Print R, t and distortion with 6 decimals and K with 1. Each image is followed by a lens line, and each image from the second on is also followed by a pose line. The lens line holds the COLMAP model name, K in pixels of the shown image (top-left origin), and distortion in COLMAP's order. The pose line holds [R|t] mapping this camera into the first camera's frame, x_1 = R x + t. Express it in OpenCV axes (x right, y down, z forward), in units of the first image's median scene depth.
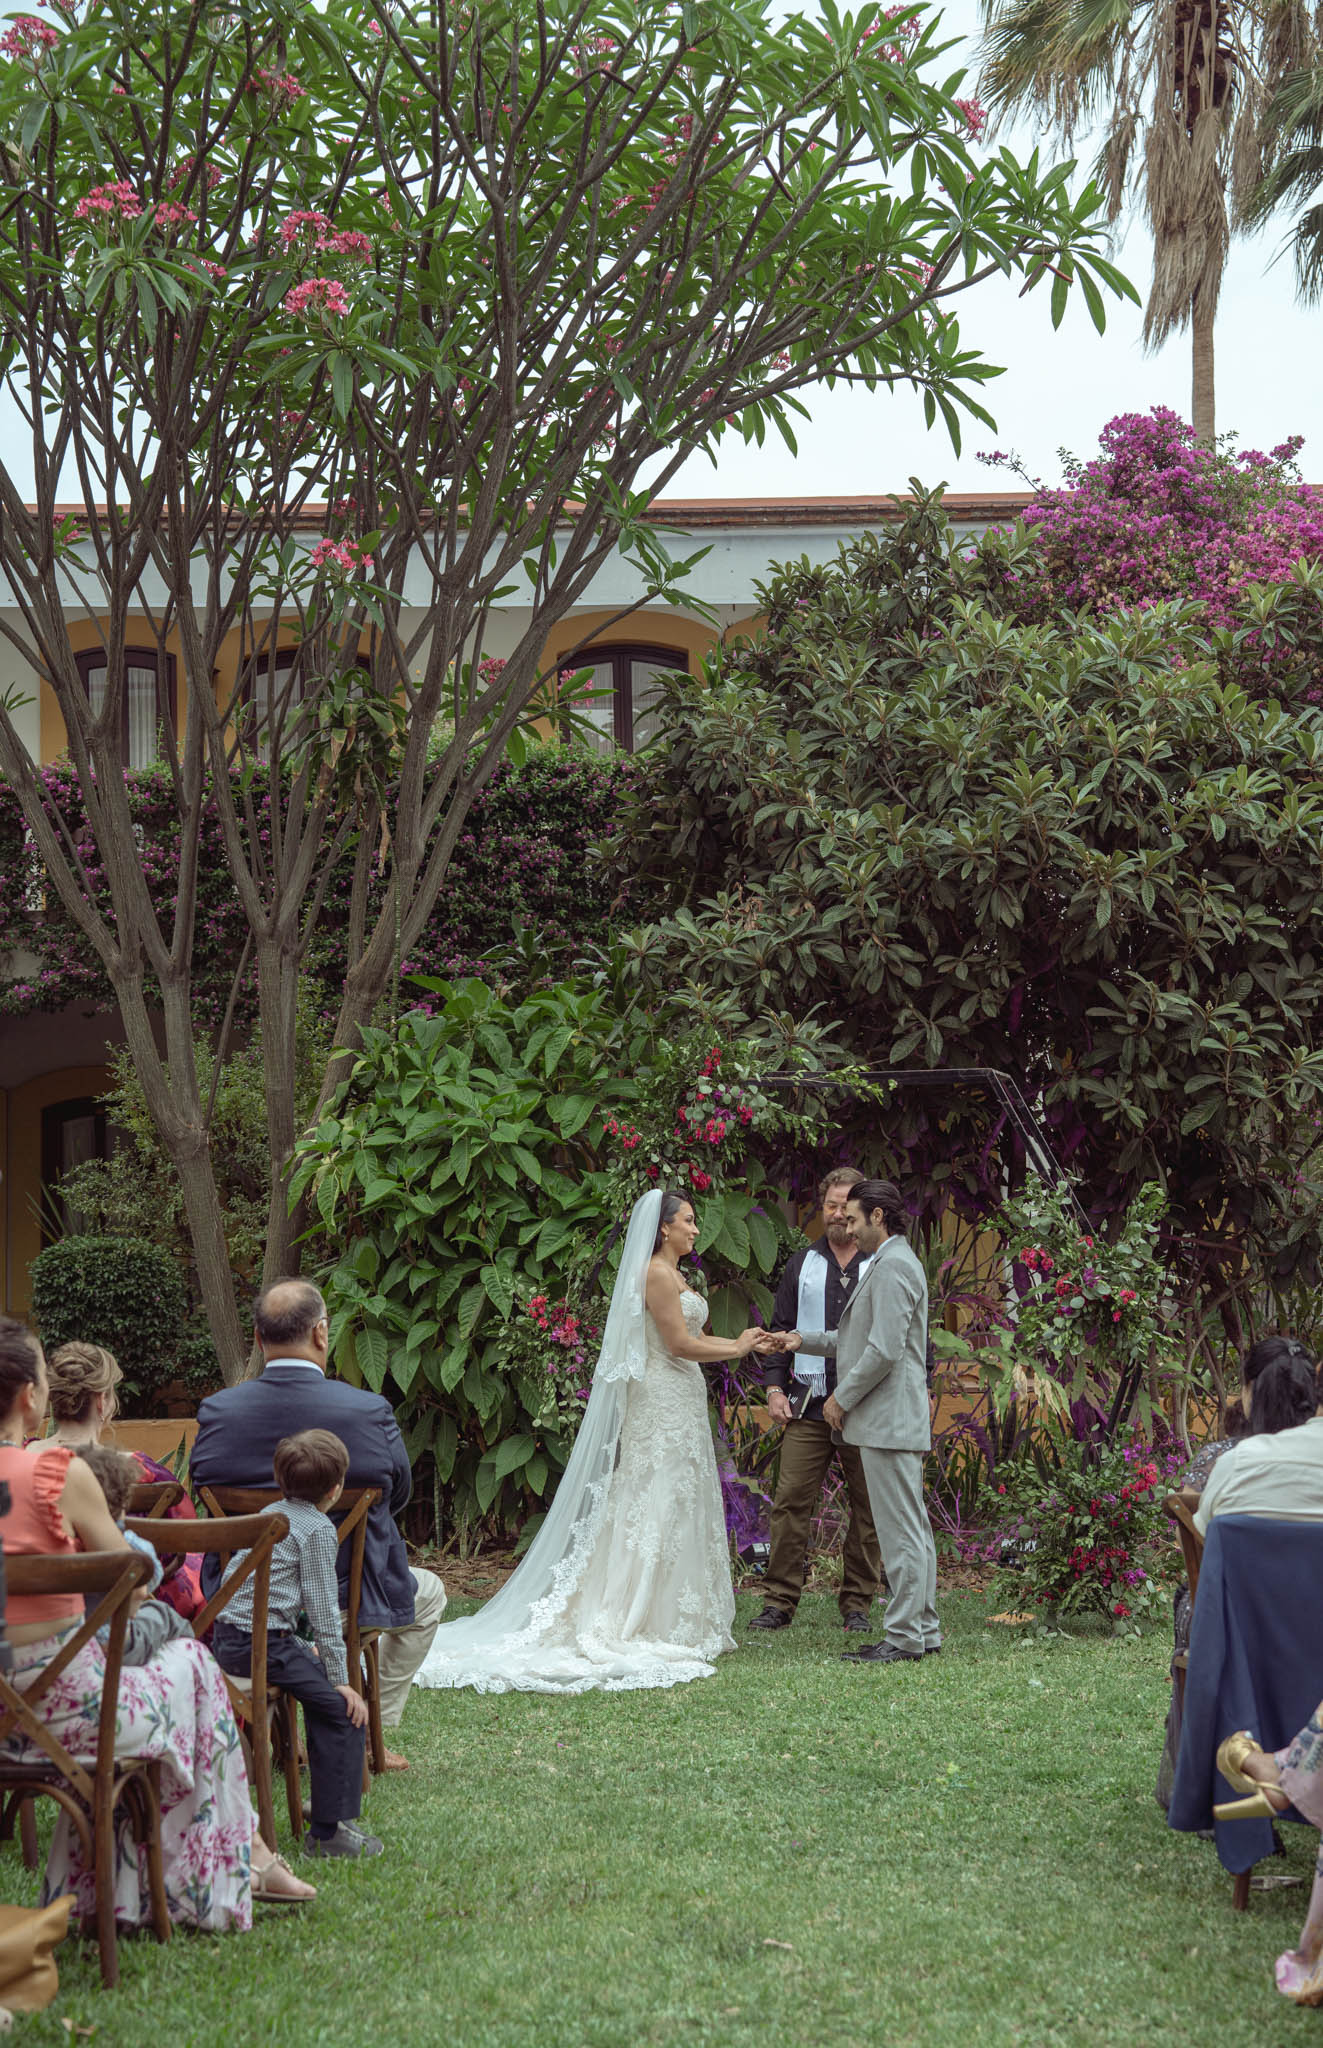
lens RADIAL K [[3139.6, 0, 666.6], [0, 3139.6, 1046.6], [0, 0, 1]] dist [0.197027, 0.088796]
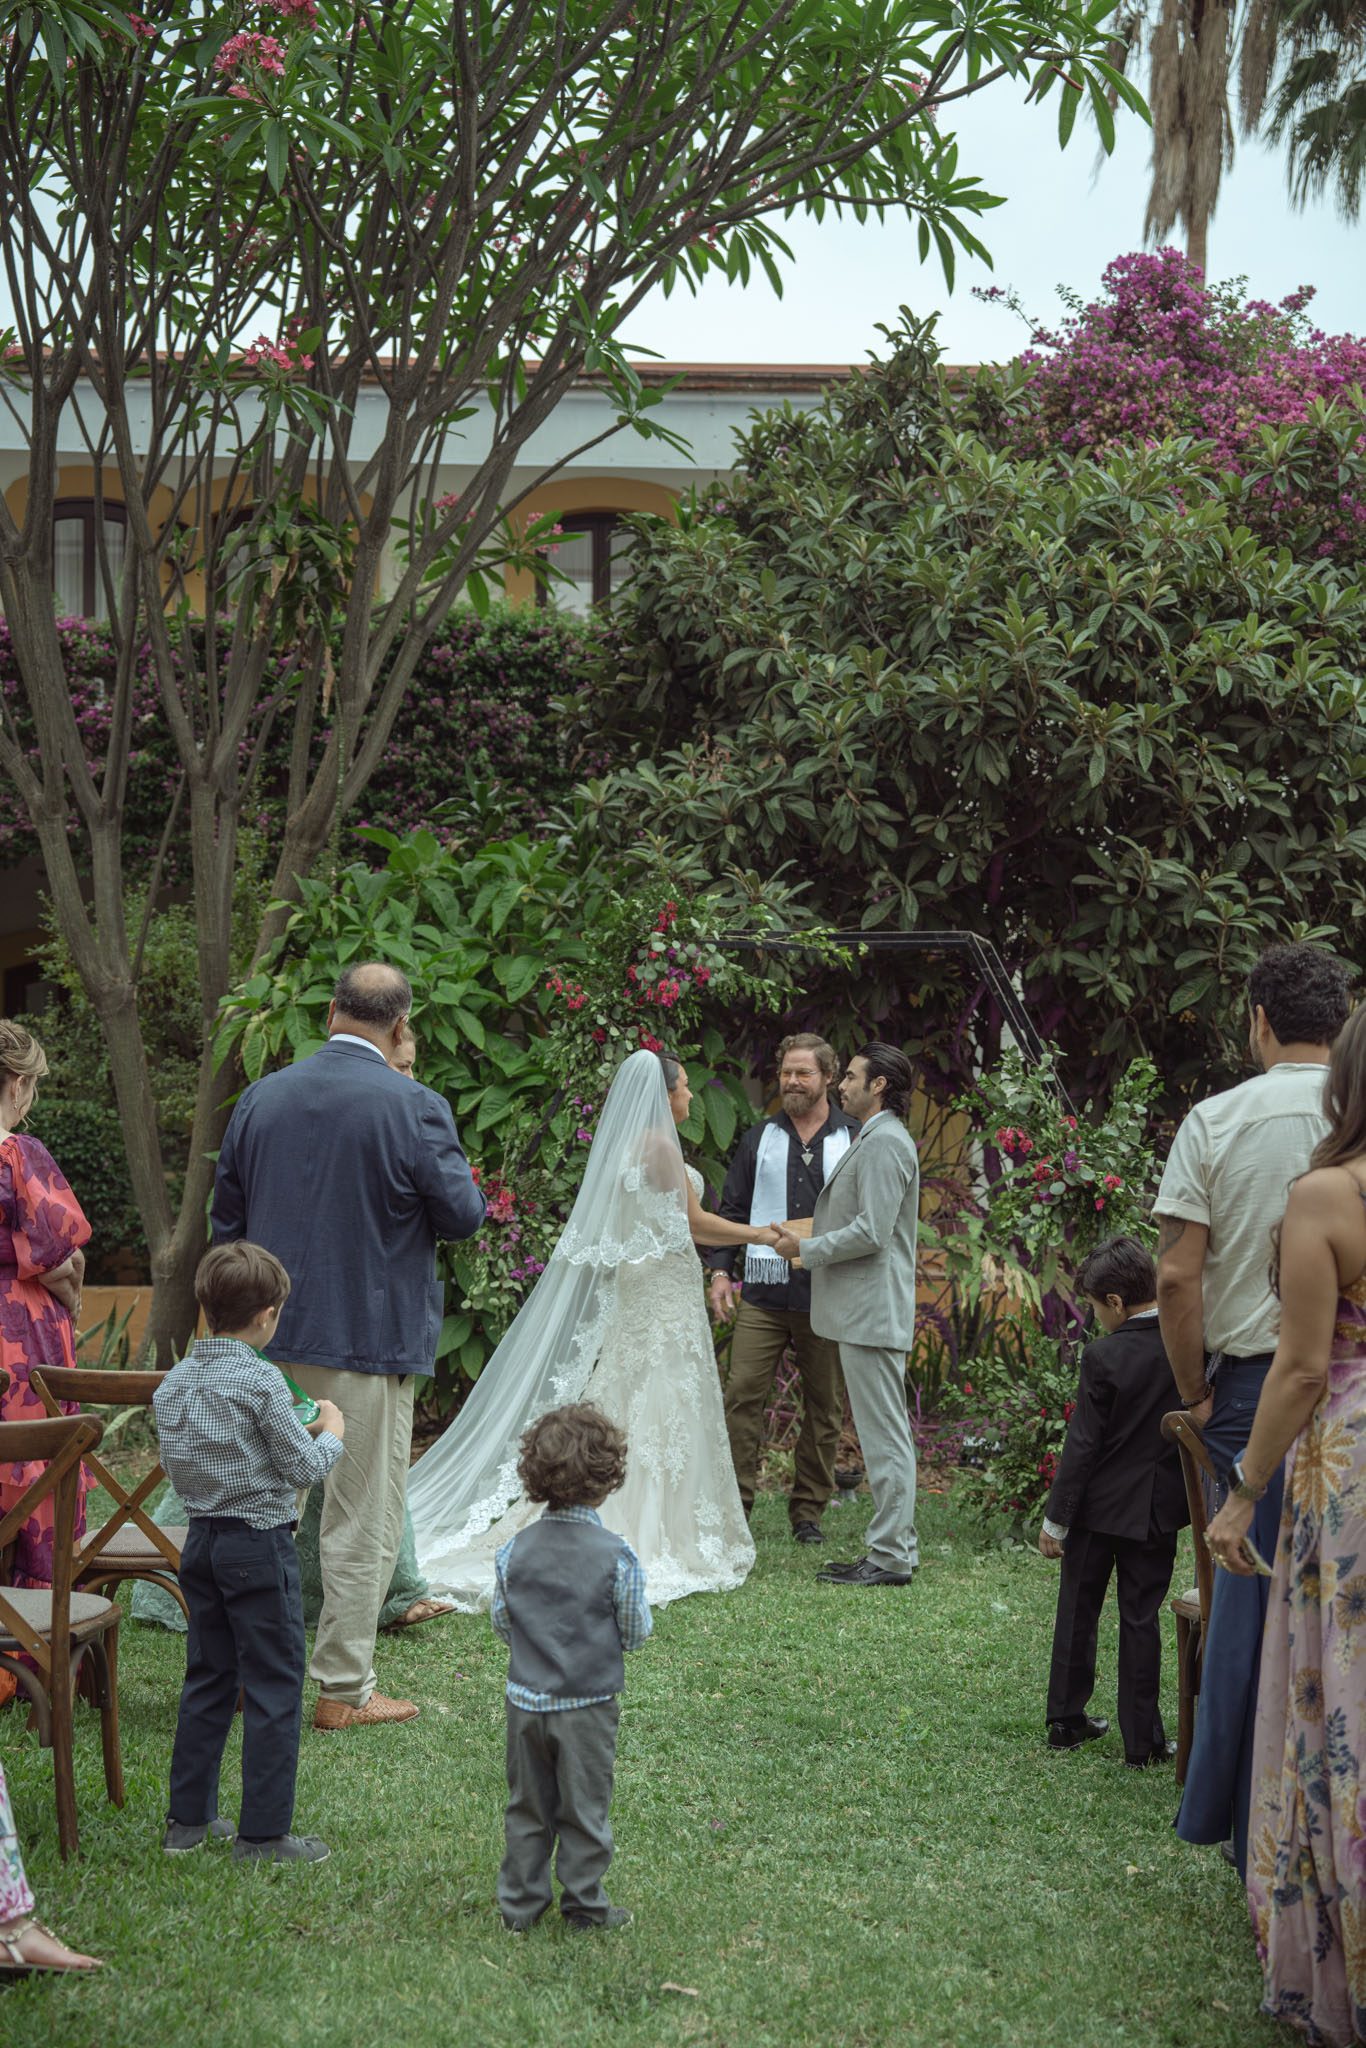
lens RADIAL K [[2879.7, 0, 683.9], [0, 2879.7, 1055.8], [0, 0, 1]] dist [0.152839, 0.055715]
pose [[0.999609, 0.026326, 0.009430, 0.011342], [-0.026644, 0.999022, 0.035288, 0.013933], [-0.008492, -0.035526, 0.999333, 0.143912]]
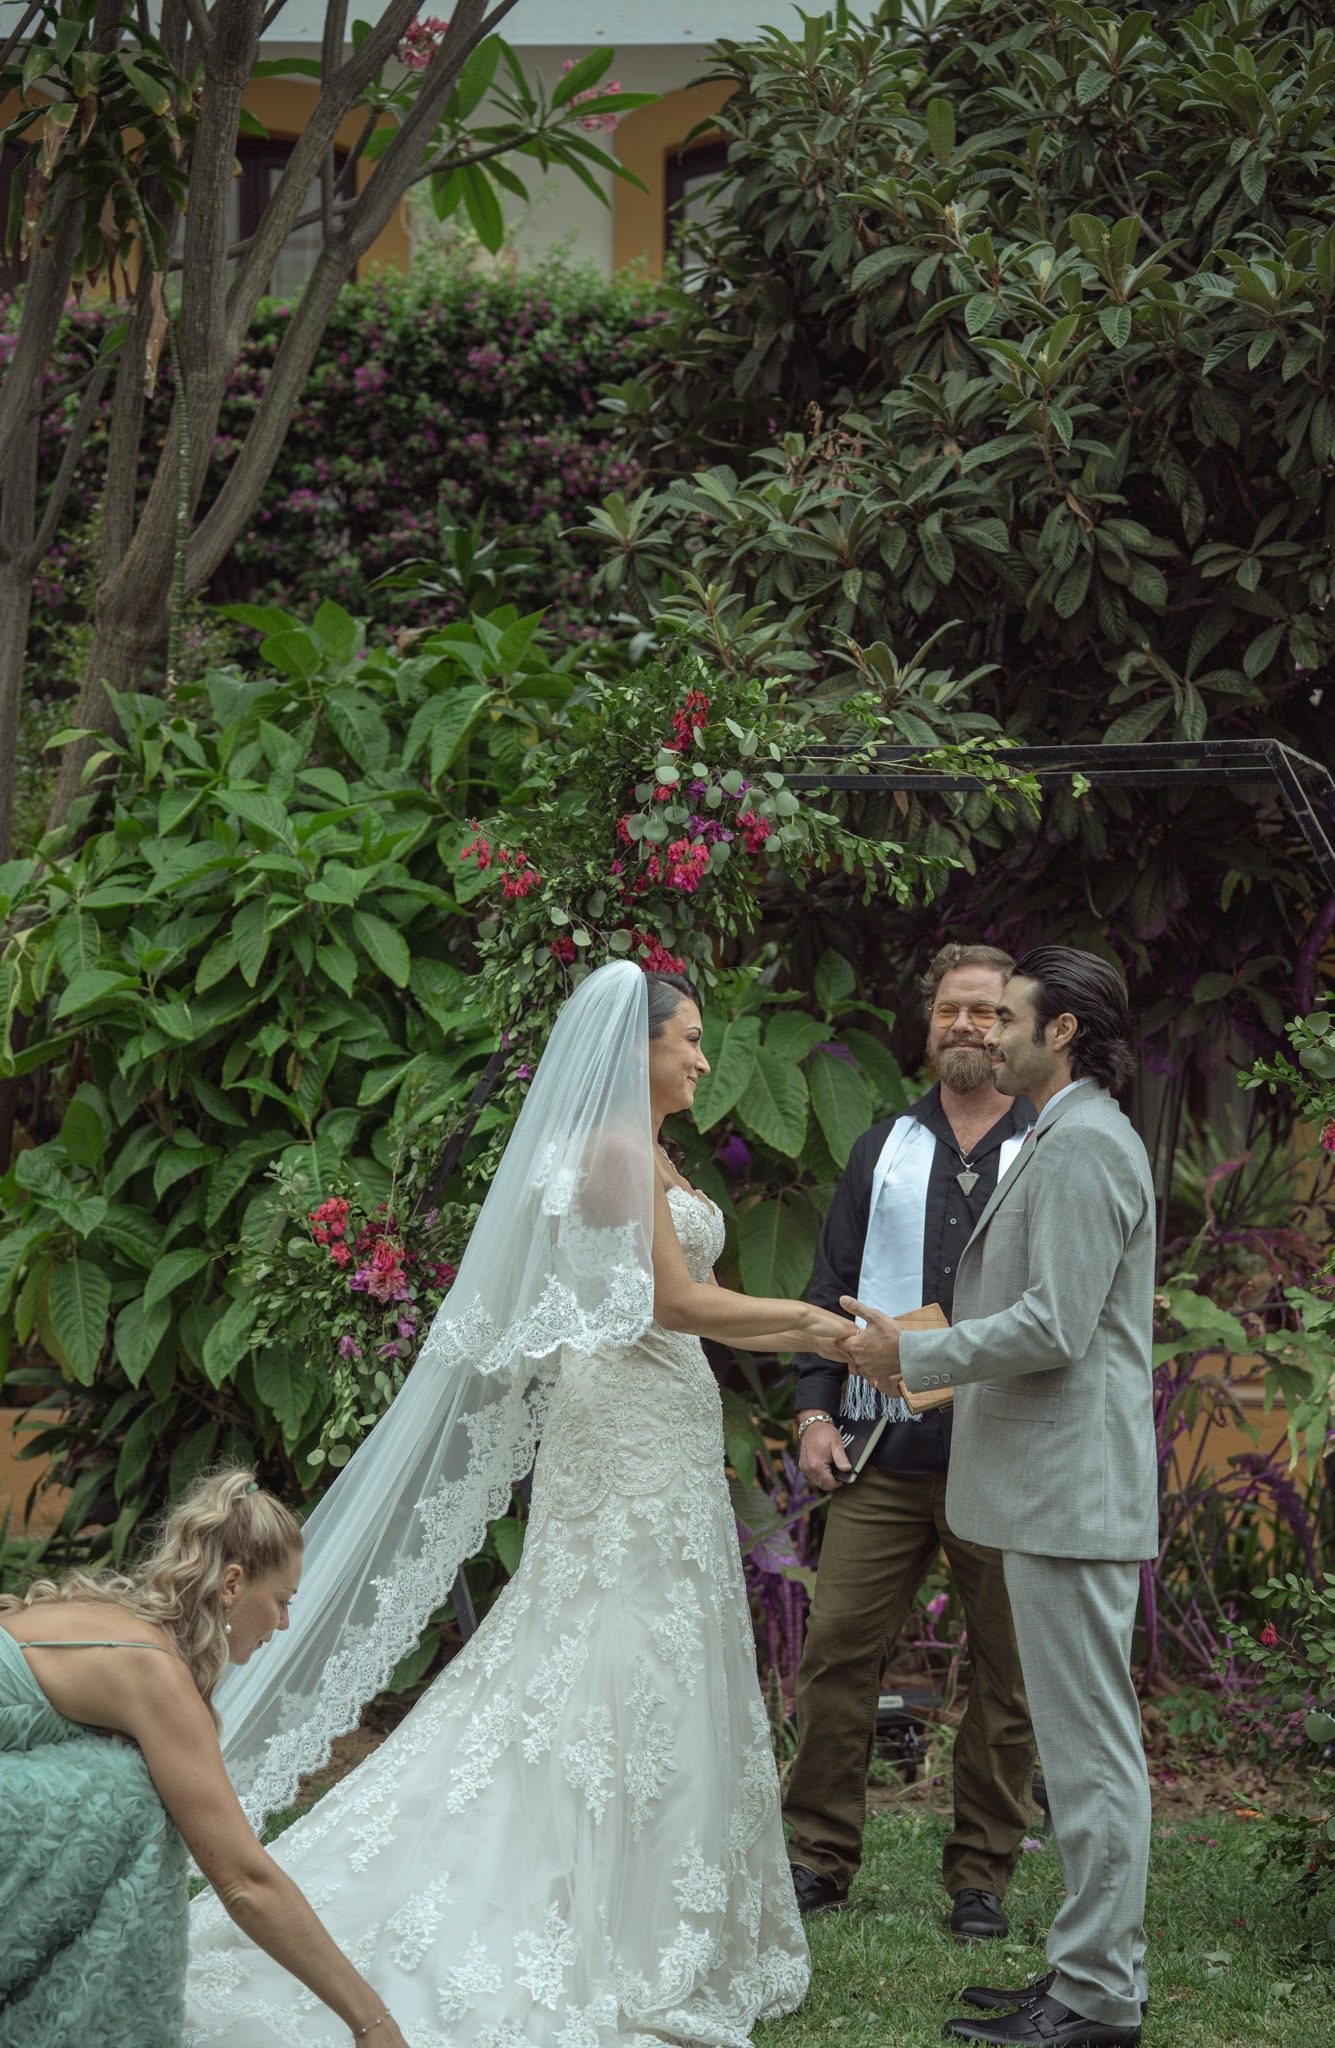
lens RADIAL K [[4066.7, 0, 668.0], [0, 4066.7, 1047.8], [0, 0, 1]] dist [0.351200, -0.238716]
pose [[0.995738, 0.023874, -0.089085, 0.061455], [-0.021196, 0.999298, 0.030889, 0.032122], [0.089760, -0.028869, 0.995545, 0.341527]]
